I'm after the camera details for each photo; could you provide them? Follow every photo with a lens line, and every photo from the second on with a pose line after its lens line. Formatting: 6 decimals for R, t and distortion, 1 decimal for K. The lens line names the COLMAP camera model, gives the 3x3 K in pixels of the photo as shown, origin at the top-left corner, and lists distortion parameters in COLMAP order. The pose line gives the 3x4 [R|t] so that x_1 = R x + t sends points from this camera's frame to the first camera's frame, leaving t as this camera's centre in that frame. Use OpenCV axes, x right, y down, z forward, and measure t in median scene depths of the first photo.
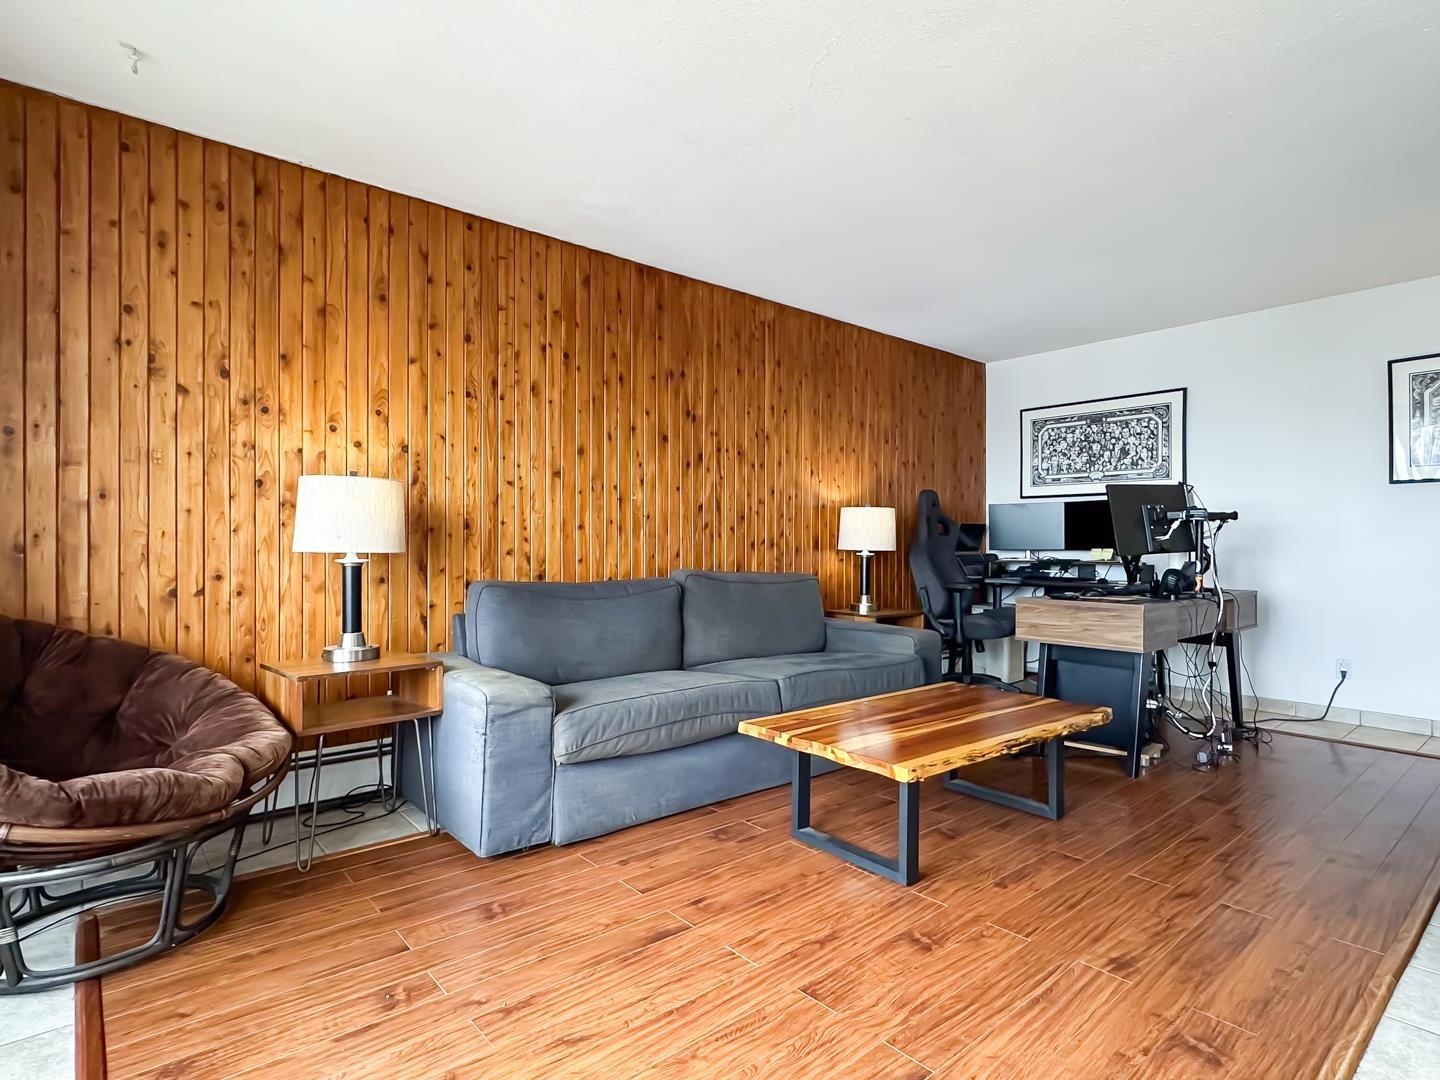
lens RADIAL K [[777.2, 0, 771.2], [0, 777.2, 542.3], [0, 0, 1]] dist [-0.003513, 0.001141]
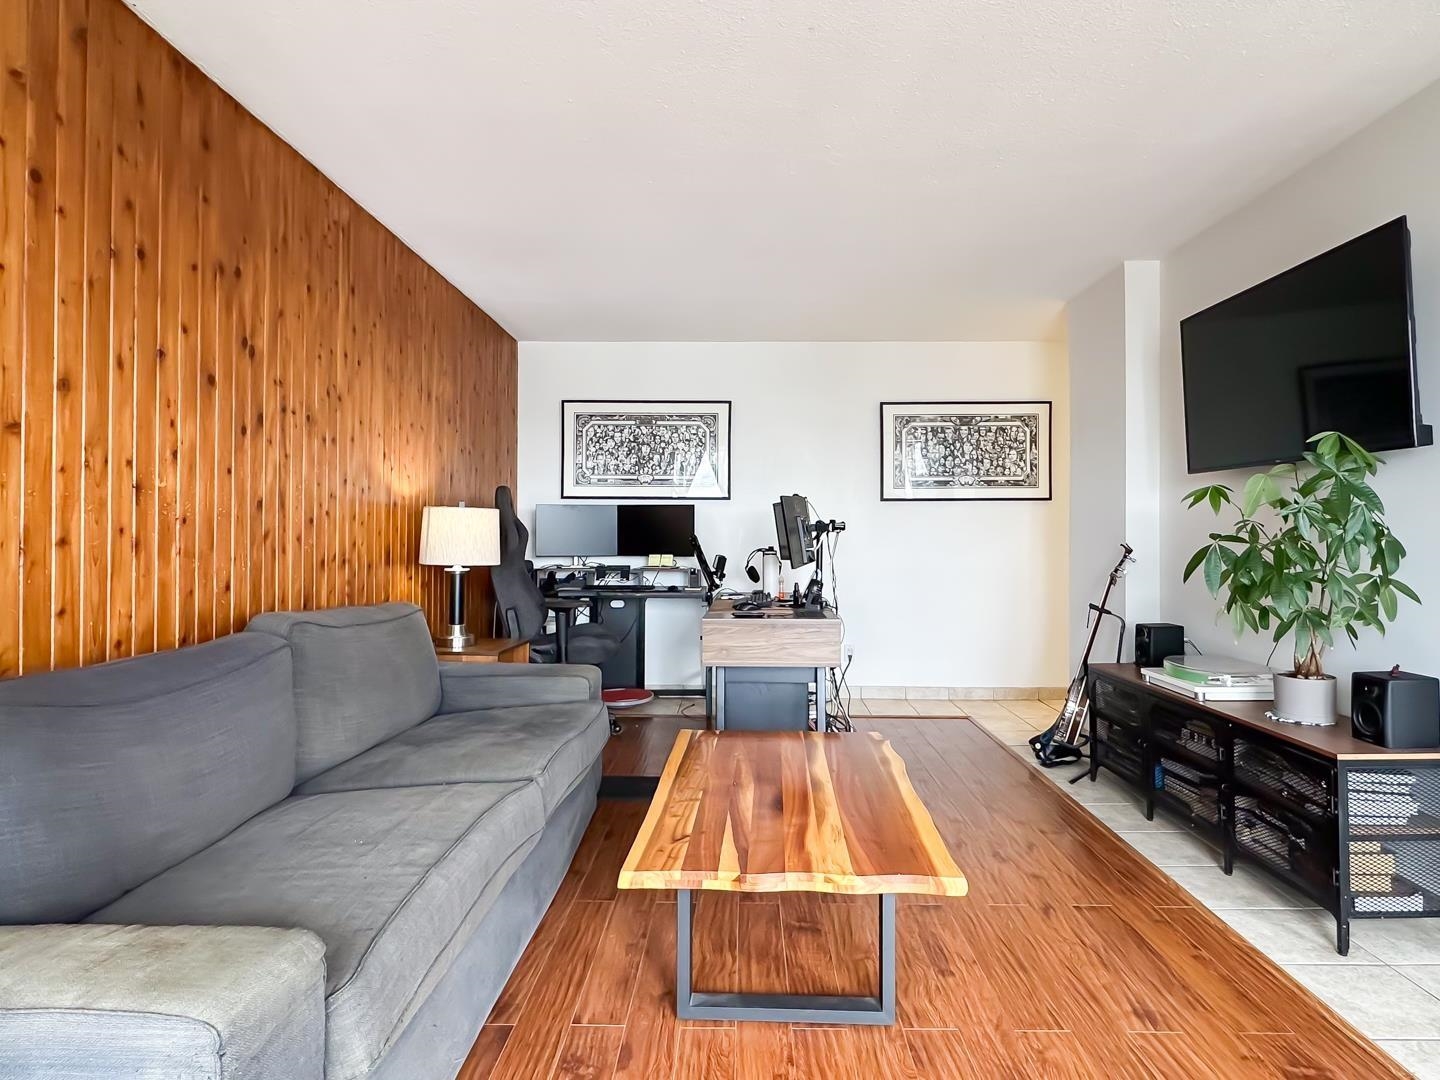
lens RADIAL K [[777.2, 0, 736.0], [0, 777.2, 524.2], [0, 0, 1]] dist [-0.003513, 0.001141]
pose [[0.679144, 0.009988, 0.733937, -0.314324], [-0.002868, 0.999936, -0.010954, -0.027147], [-0.733999, 0.005335, 0.679130, 0.373106]]
